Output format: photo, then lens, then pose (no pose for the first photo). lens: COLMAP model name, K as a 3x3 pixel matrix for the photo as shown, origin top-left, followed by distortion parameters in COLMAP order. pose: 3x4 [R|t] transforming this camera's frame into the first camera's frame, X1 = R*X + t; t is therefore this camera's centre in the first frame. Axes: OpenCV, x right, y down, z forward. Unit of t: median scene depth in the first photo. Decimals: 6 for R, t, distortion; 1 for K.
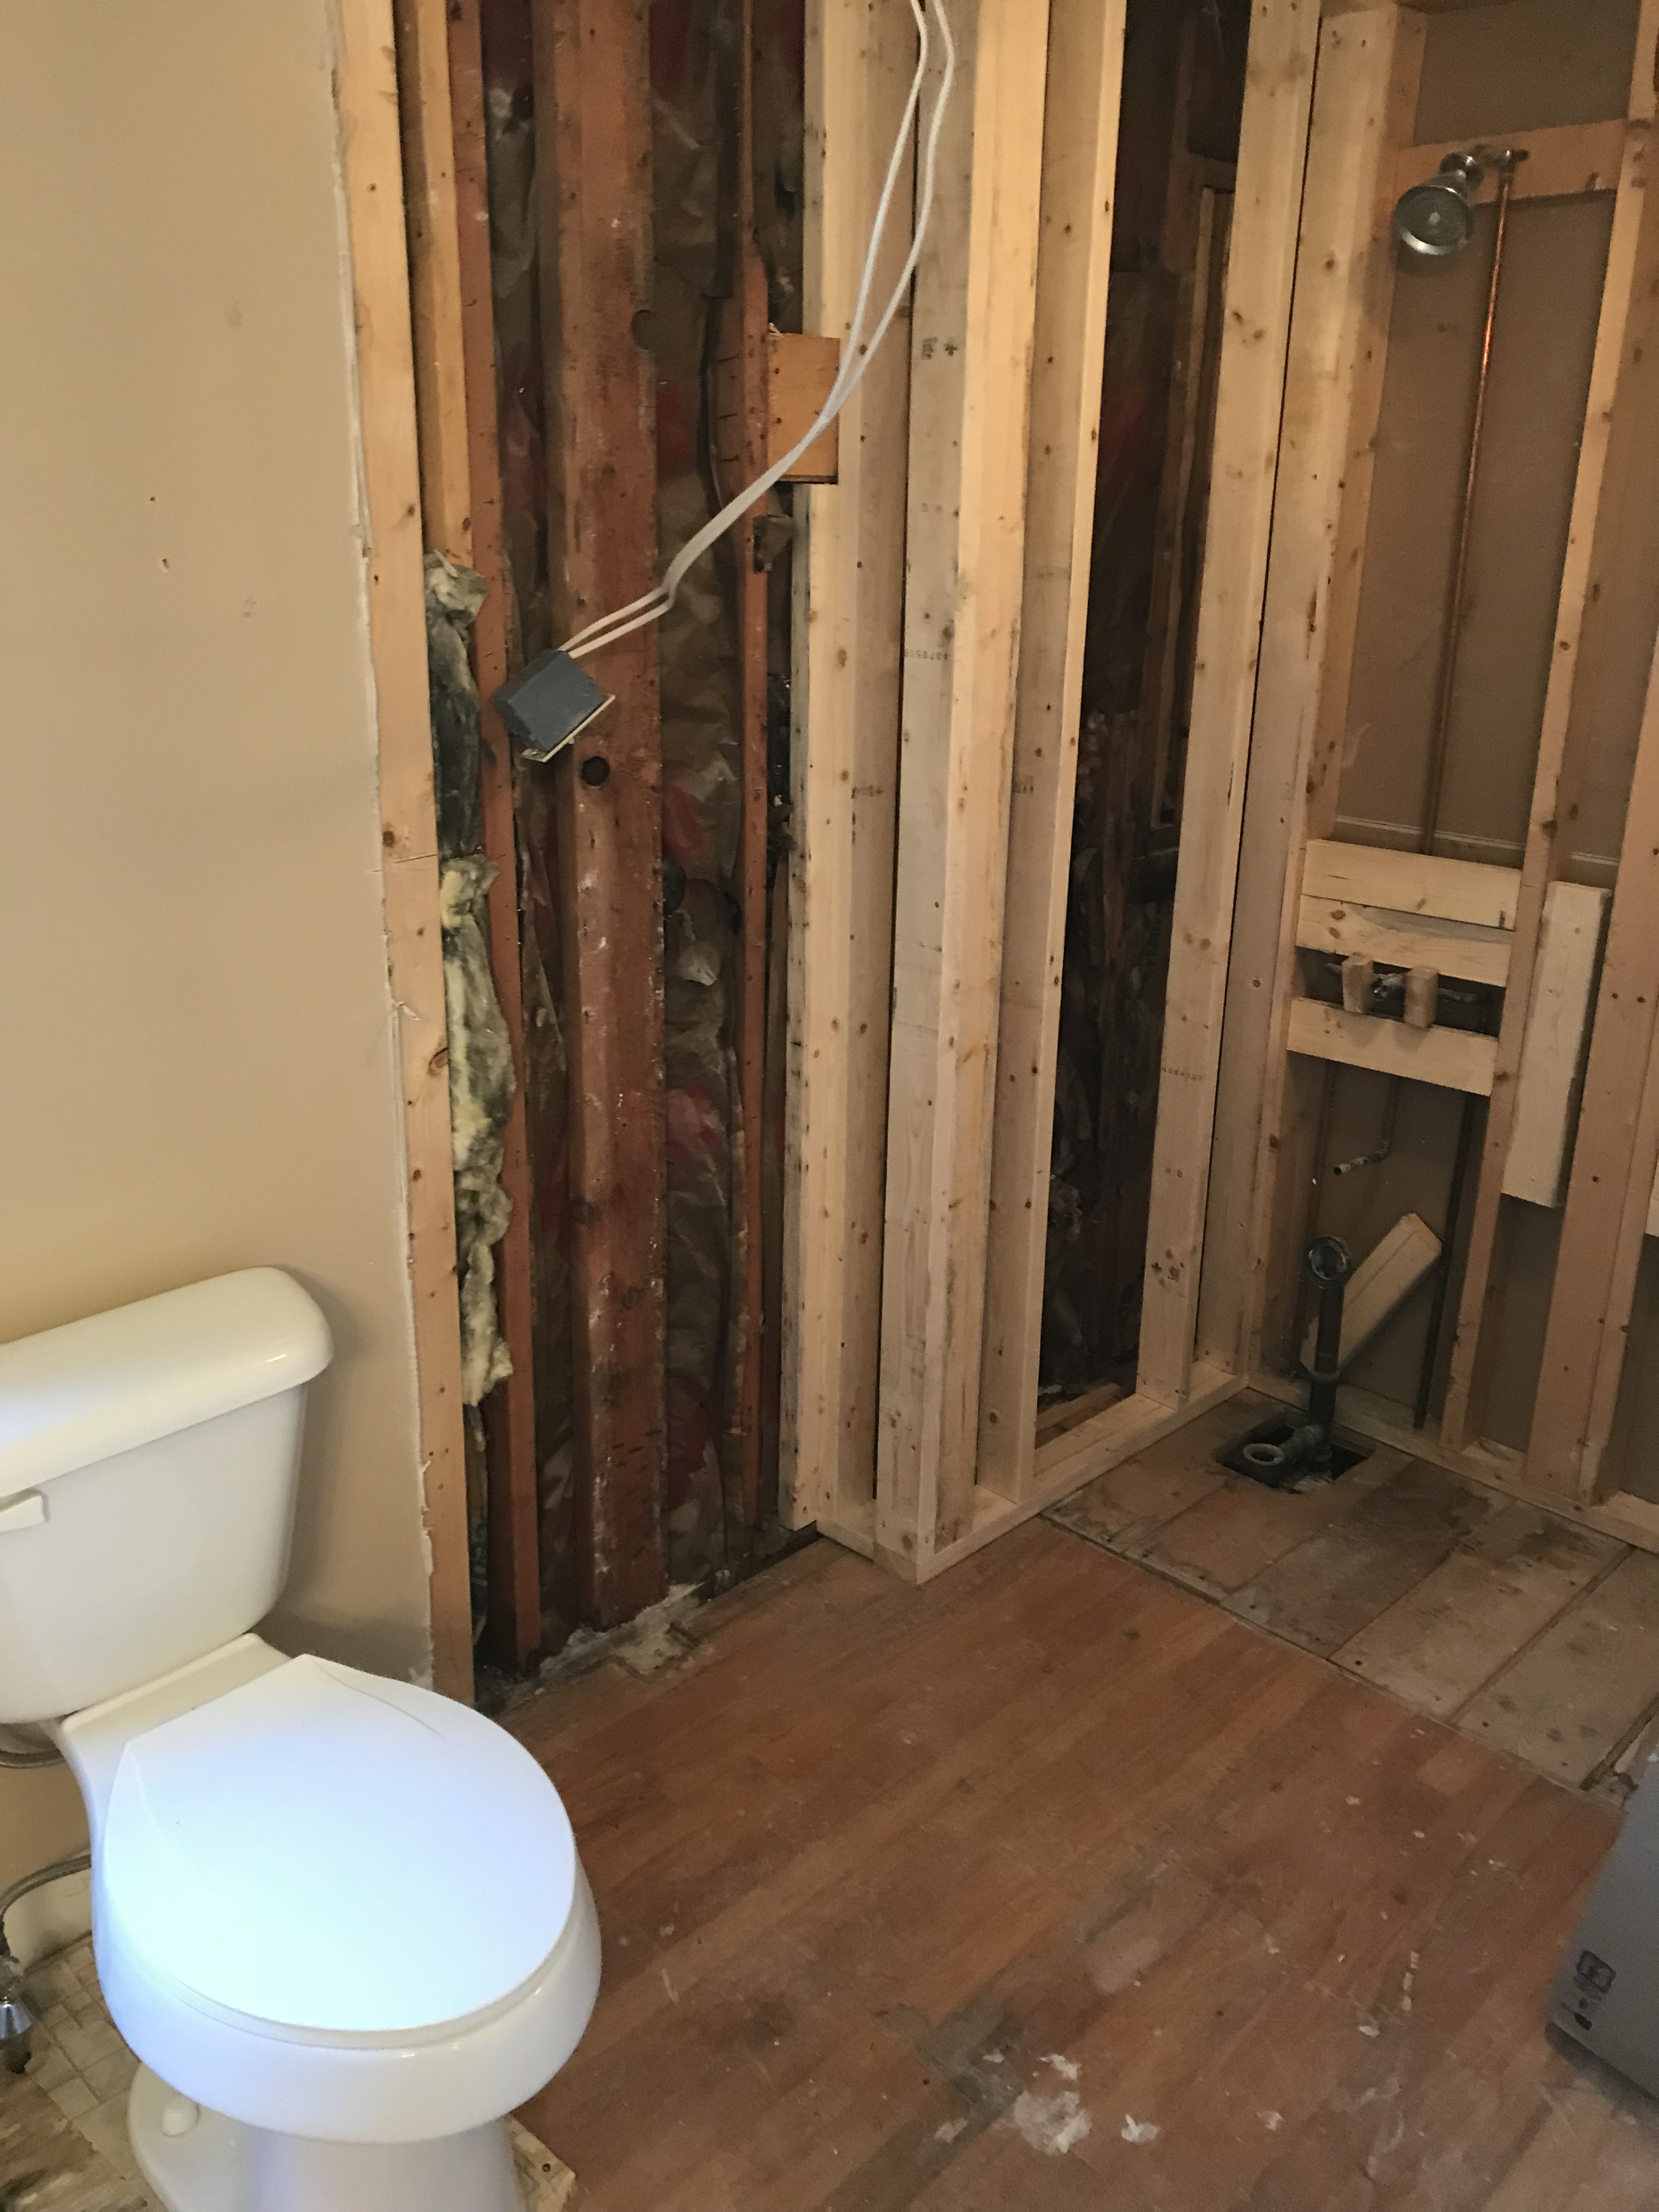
lens RADIAL K [[1793.6, 0, 871.0], [0, 1793.6, 1066.1], [0, 0, 1]] dist [0.031114, -0.033714]
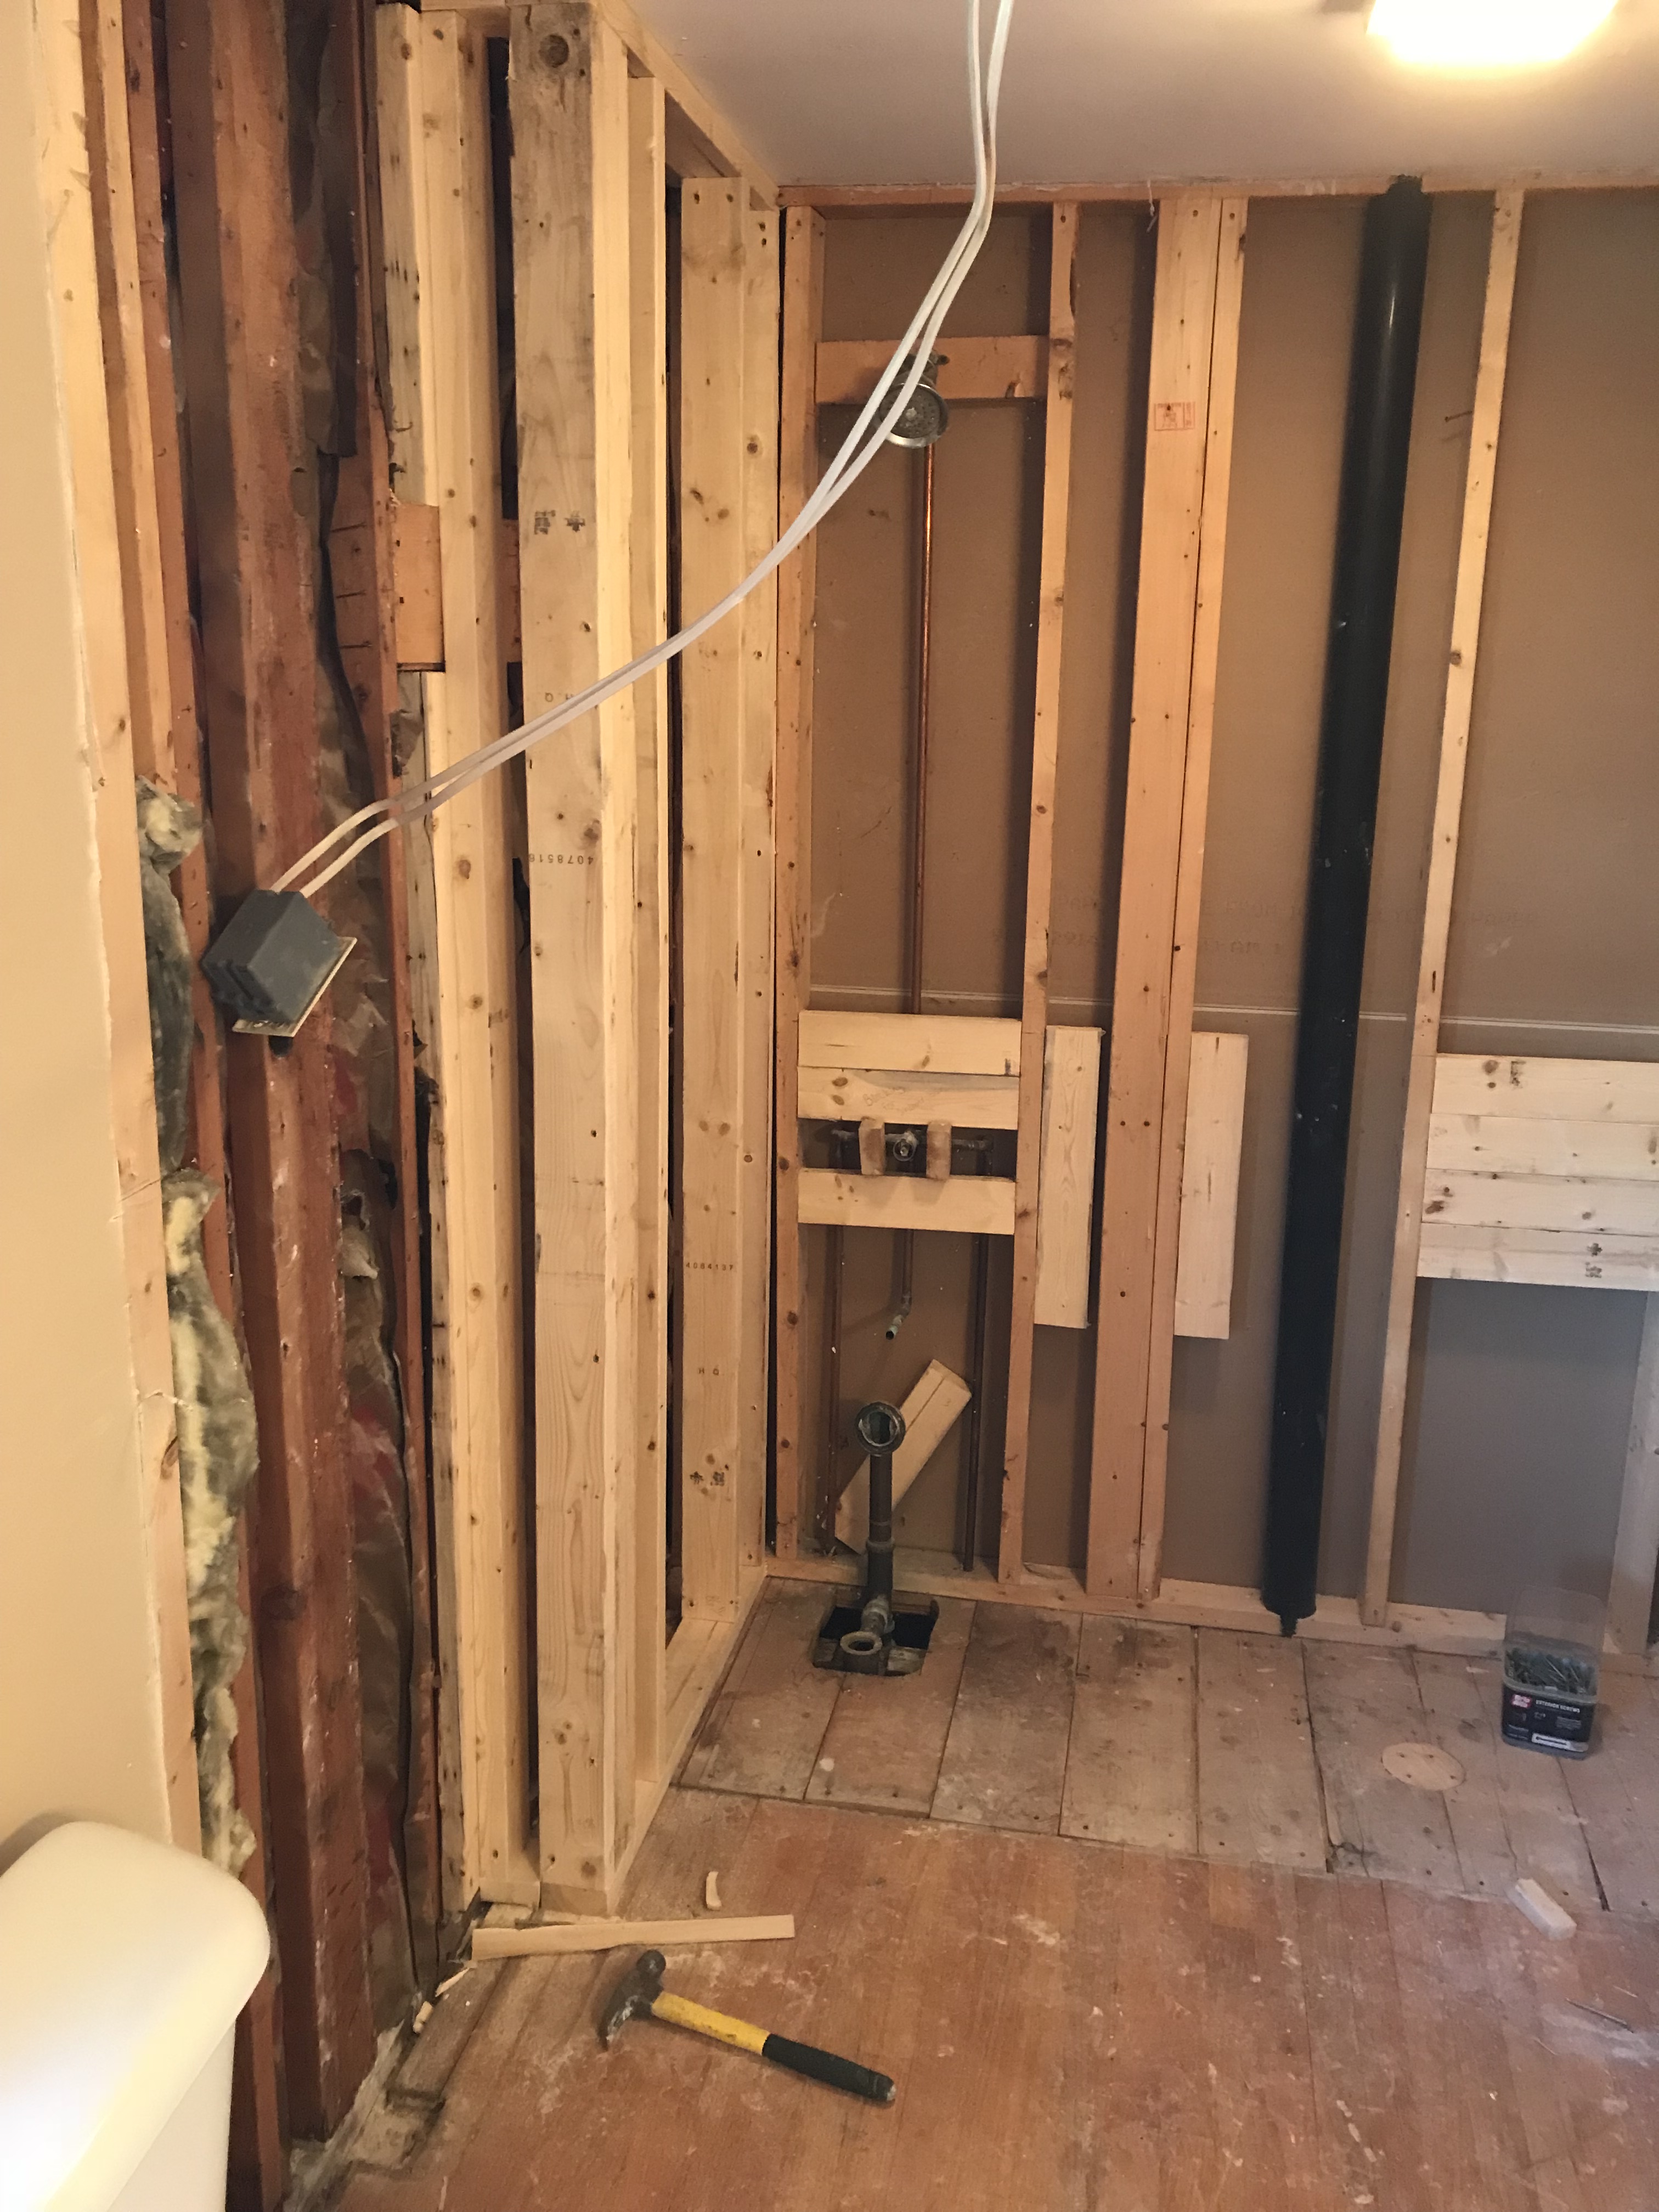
lens RADIAL K [[1793.6, 0, 871.0], [0, 1793.6, 1066.1], [0, 0, 1]] dist [0.031114, -0.033714]
pose [[0.837064, -0.129294, 0.531607, -0.315449], [0.169766, 0.985094, -0.027725, -0.077116], [-0.520099, 0.113457, 0.846537, 0.183200]]
